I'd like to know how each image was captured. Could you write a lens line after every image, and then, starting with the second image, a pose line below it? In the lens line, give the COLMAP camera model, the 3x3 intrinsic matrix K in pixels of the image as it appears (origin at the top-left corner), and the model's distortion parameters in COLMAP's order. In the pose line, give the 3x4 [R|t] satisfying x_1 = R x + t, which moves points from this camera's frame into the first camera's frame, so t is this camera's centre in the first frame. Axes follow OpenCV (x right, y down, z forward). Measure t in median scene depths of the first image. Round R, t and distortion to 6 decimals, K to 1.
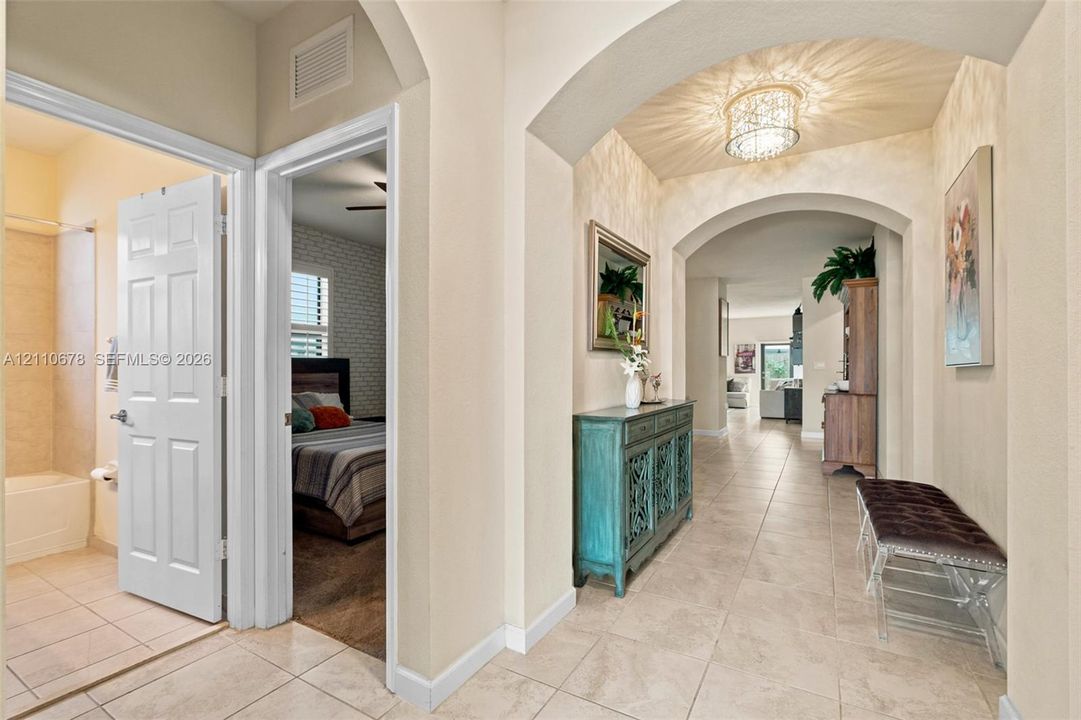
lens RADIAL K [[481.4, 0, 541.0], [0, 481.4, 367.3], [0, 0, 1]] dist [-0.003450, -0.000319]
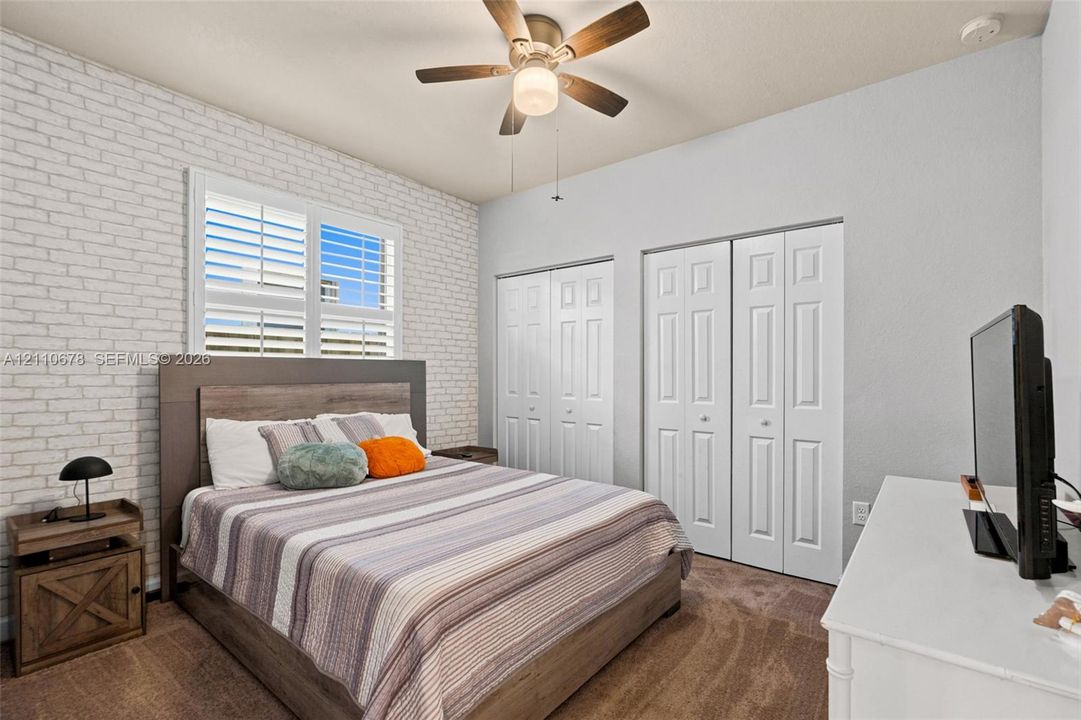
lens RADIAL K [[481.4, 0, 541.0], [0, 481.4, 367.3], [0, 0, 1]] dist [-0.003450, -0.000319]
pose [[0.988139, -0.003914, -0.153510, -0.142586], [0.002141, 0.999929, -0.011711, -0.000876], [0.153545, 0.011243, 0.988078, 0.377854]]
